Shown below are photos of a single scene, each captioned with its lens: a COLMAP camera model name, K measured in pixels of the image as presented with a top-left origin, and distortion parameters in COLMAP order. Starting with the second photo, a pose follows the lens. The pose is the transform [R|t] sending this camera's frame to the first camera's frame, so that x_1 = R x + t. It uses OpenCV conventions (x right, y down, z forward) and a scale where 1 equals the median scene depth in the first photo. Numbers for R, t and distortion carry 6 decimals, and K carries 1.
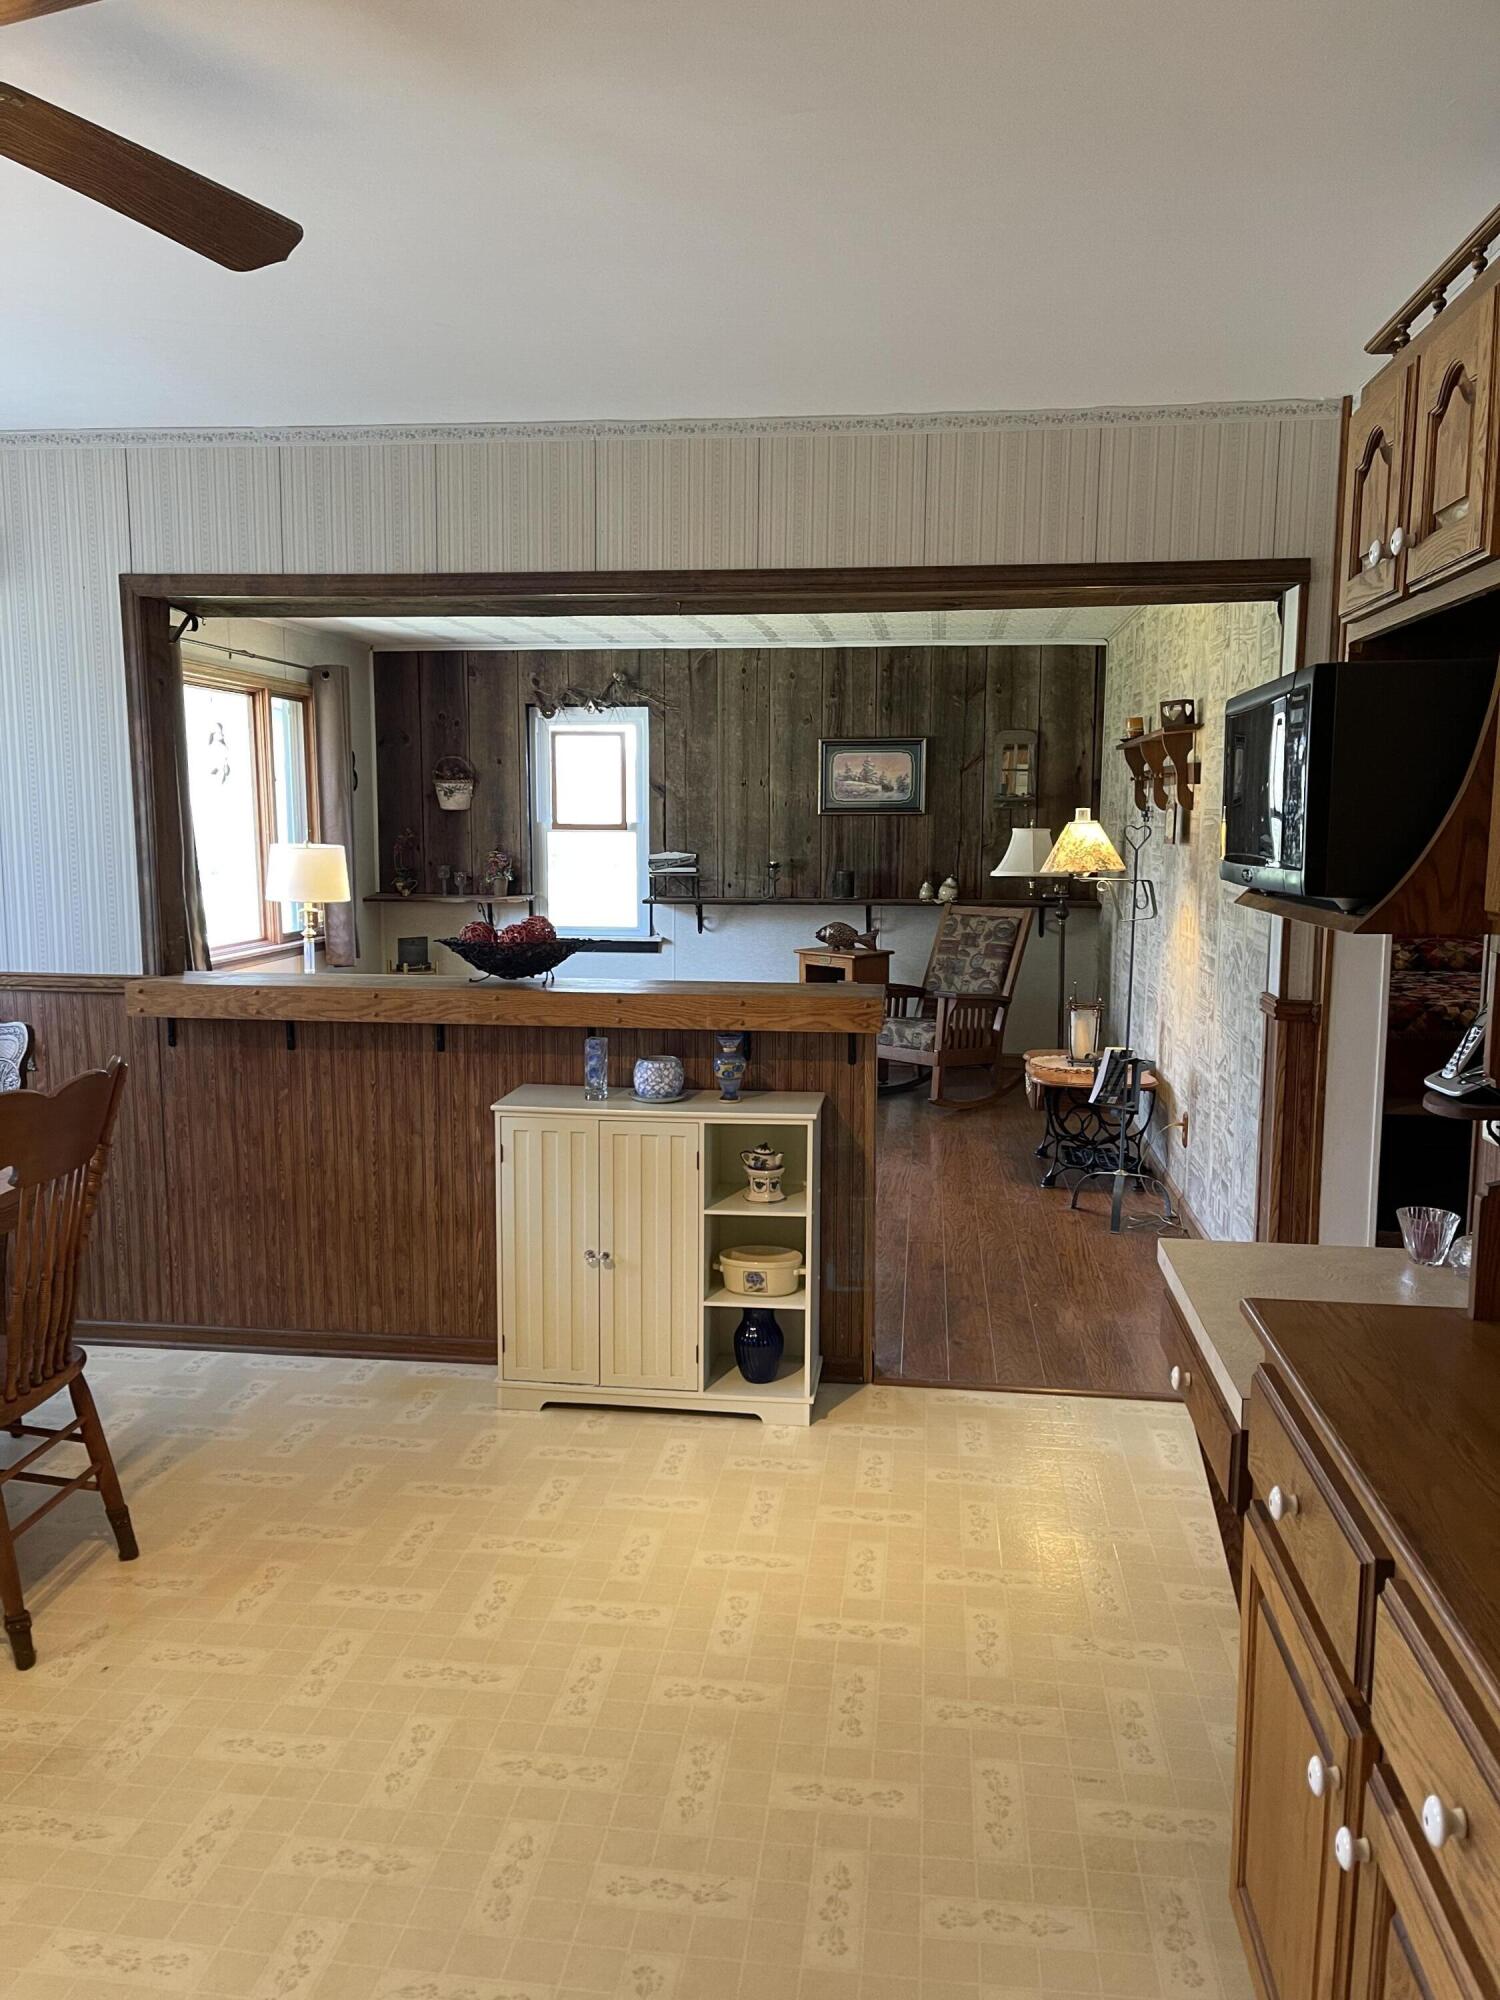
lens RADIAL K [[1504.0, 0, 738.9], [0, 1504.0, 1016.8], [0, 0, 1]] dist [0.064148, -0.070742]
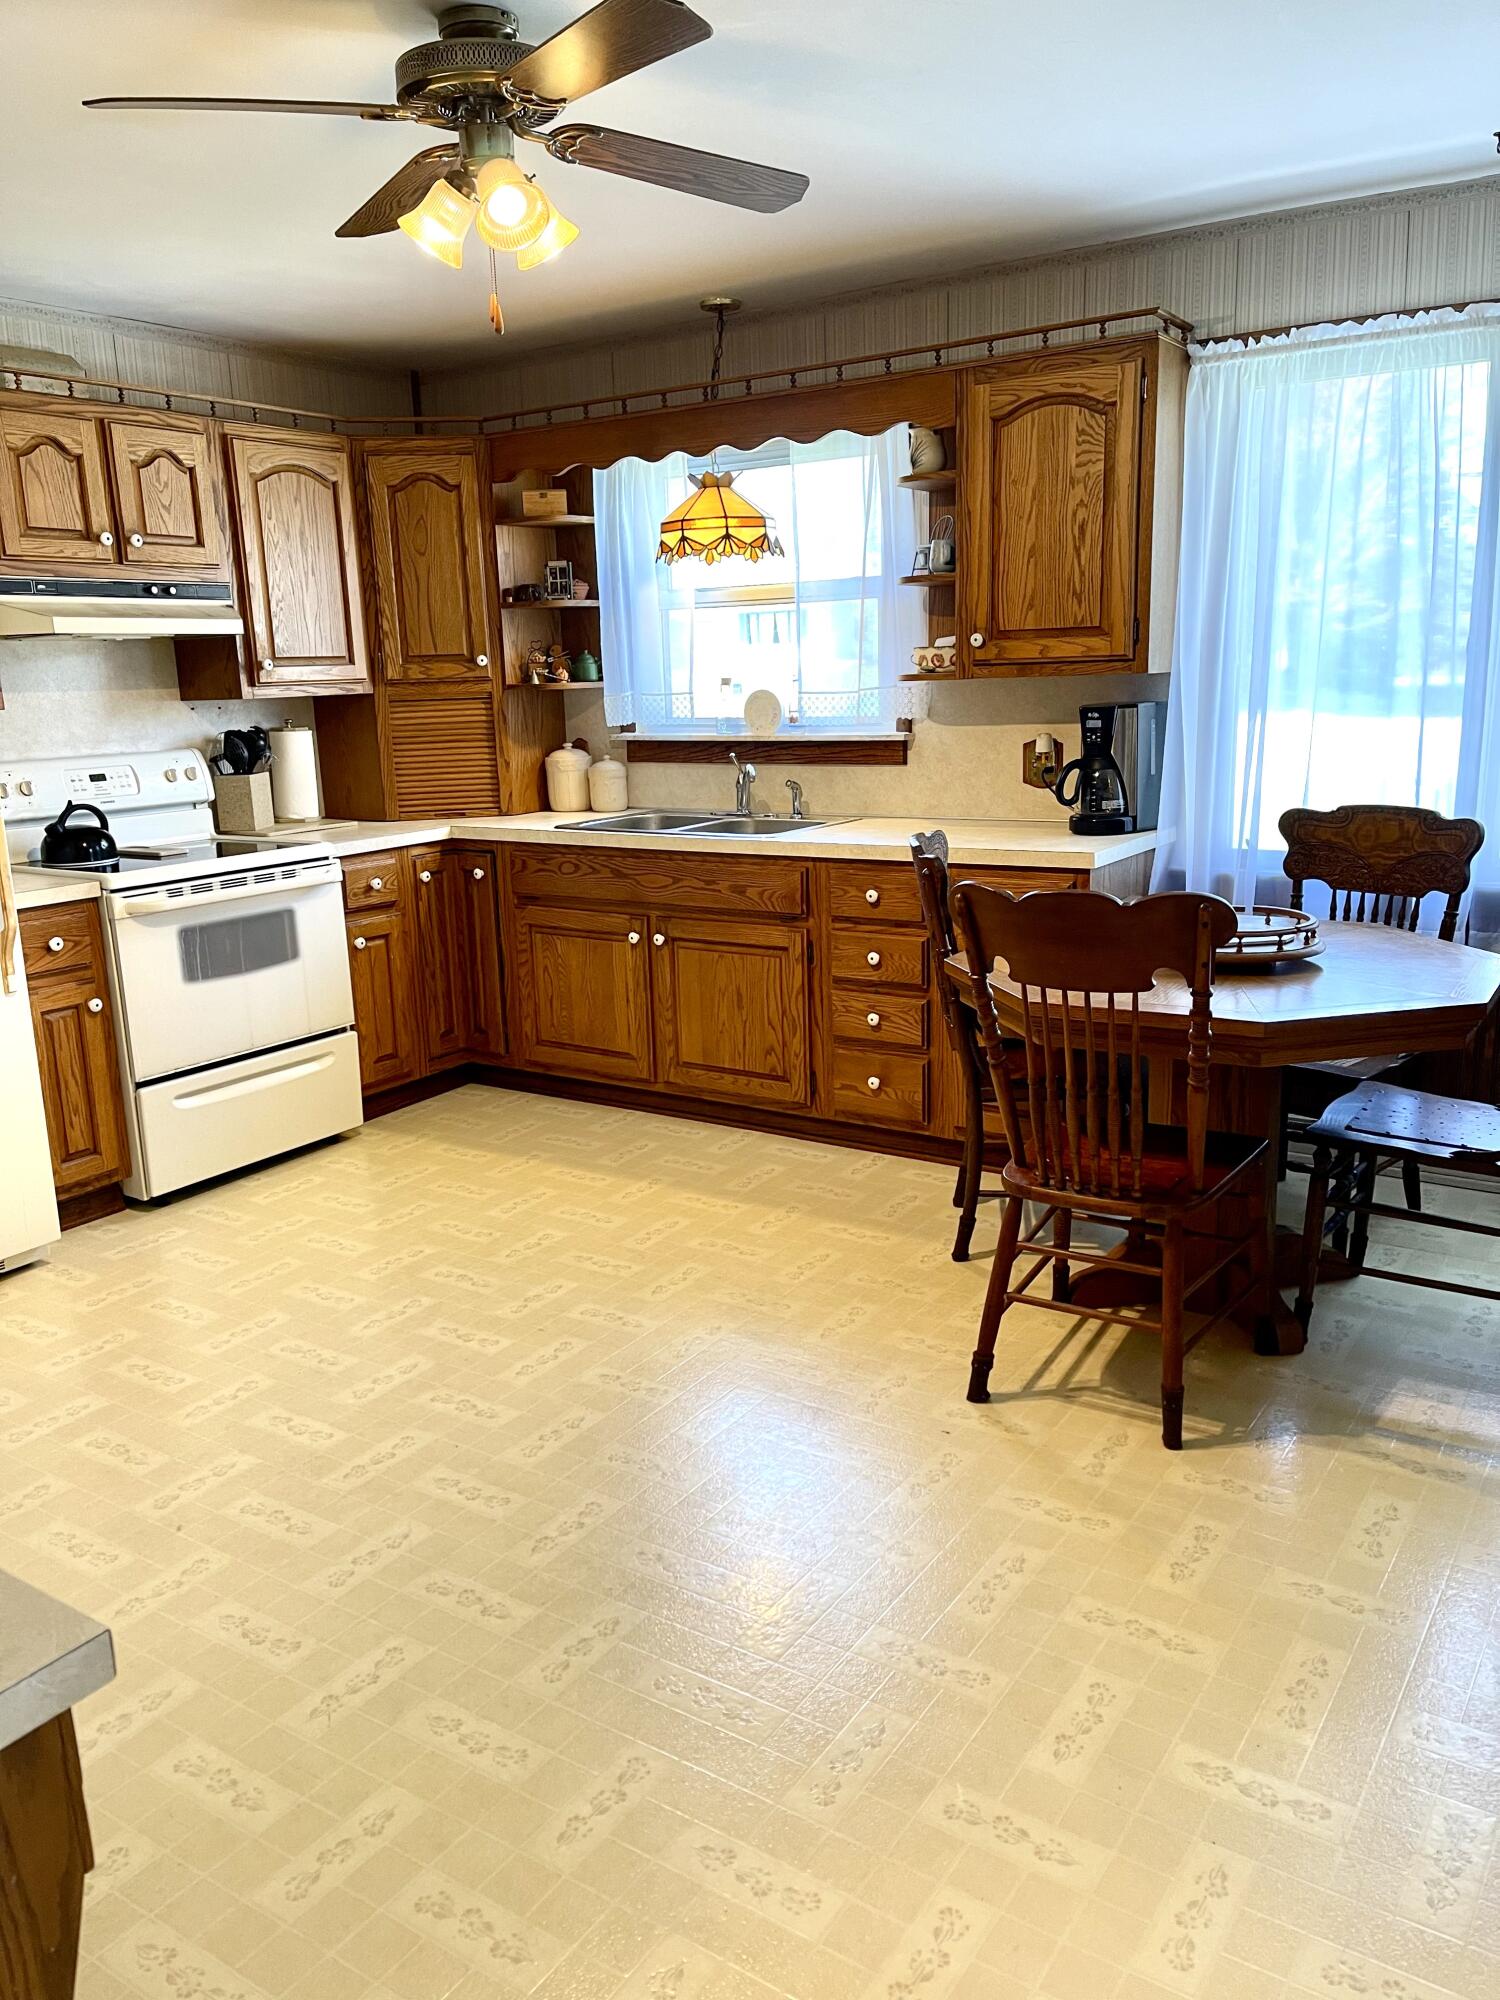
lens RADIAL K [[1504.0, 0, 735.9], [0, 1504.0, 1007.8], [0, 0, 1]] dist [0.064148, -0.070742]
pose [[-0.454327, 0.211164, -0.865446, 0.478105], [-0.087911, 0.956130, 0.279440, -0.132996], [0.886487, 0.203040, -0.415832, 1.178449]]
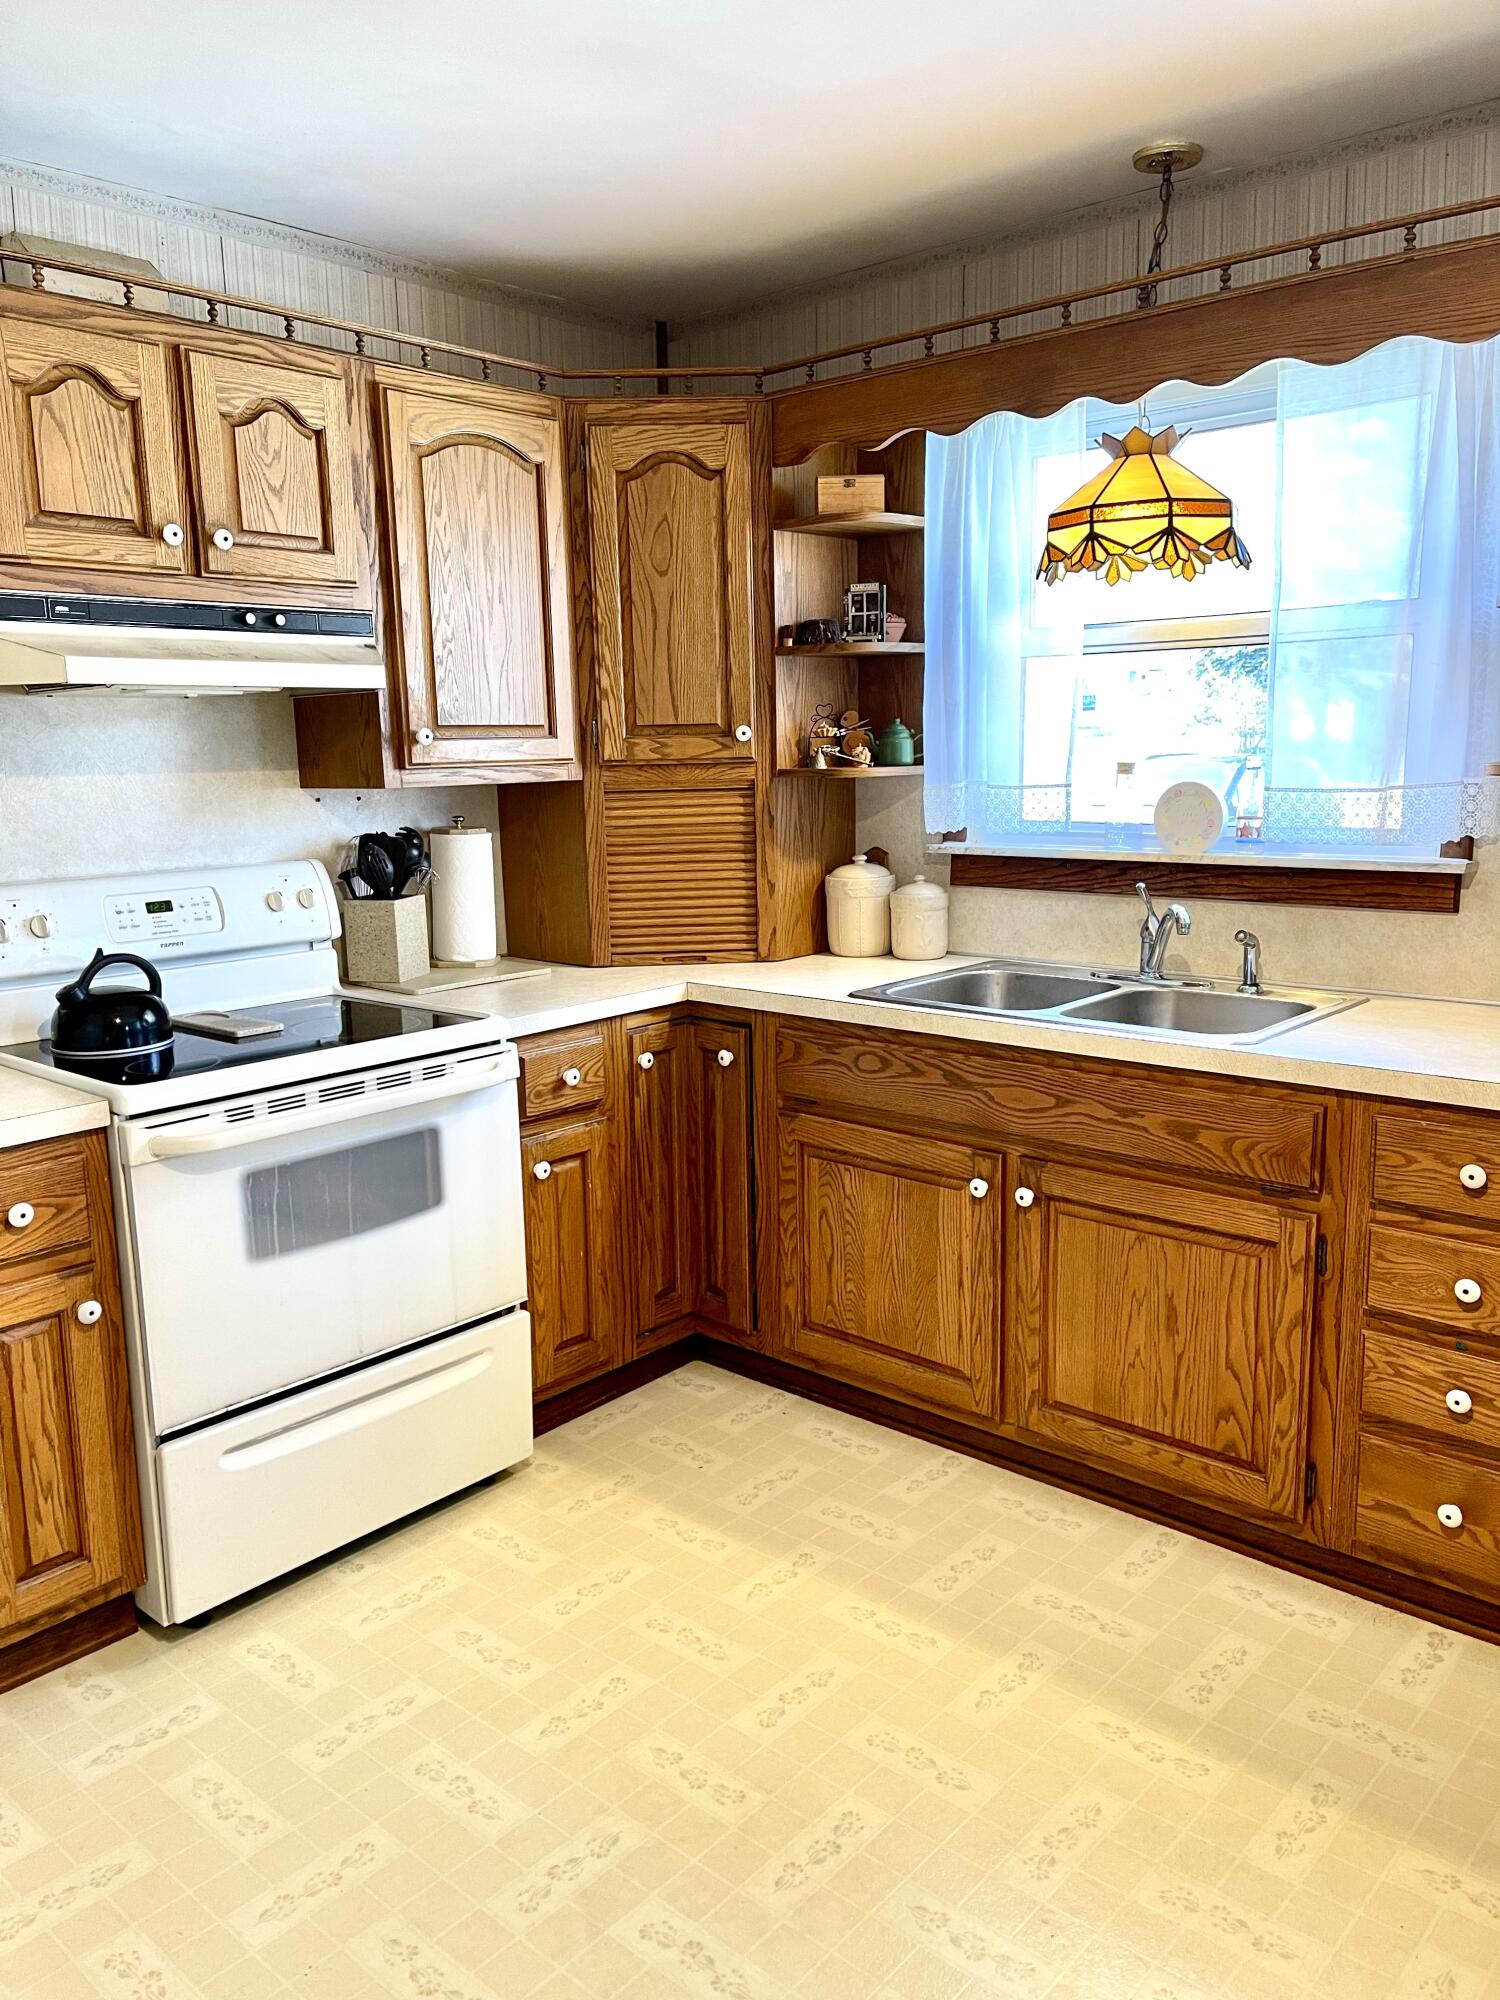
lens RADIAL K [[1504.0, 0, 730.6], [0, 1504.0, 1015.5], [0, 0, 1]] dist [0.064148, -0.070742]
pose [[-0.573315, 0.157871, -0.803982, -0.029551], [-0.090199, 0.963136, 0.253443, -0.084787], [0.814355, 0.217821, -0.537940, 0.760094]]
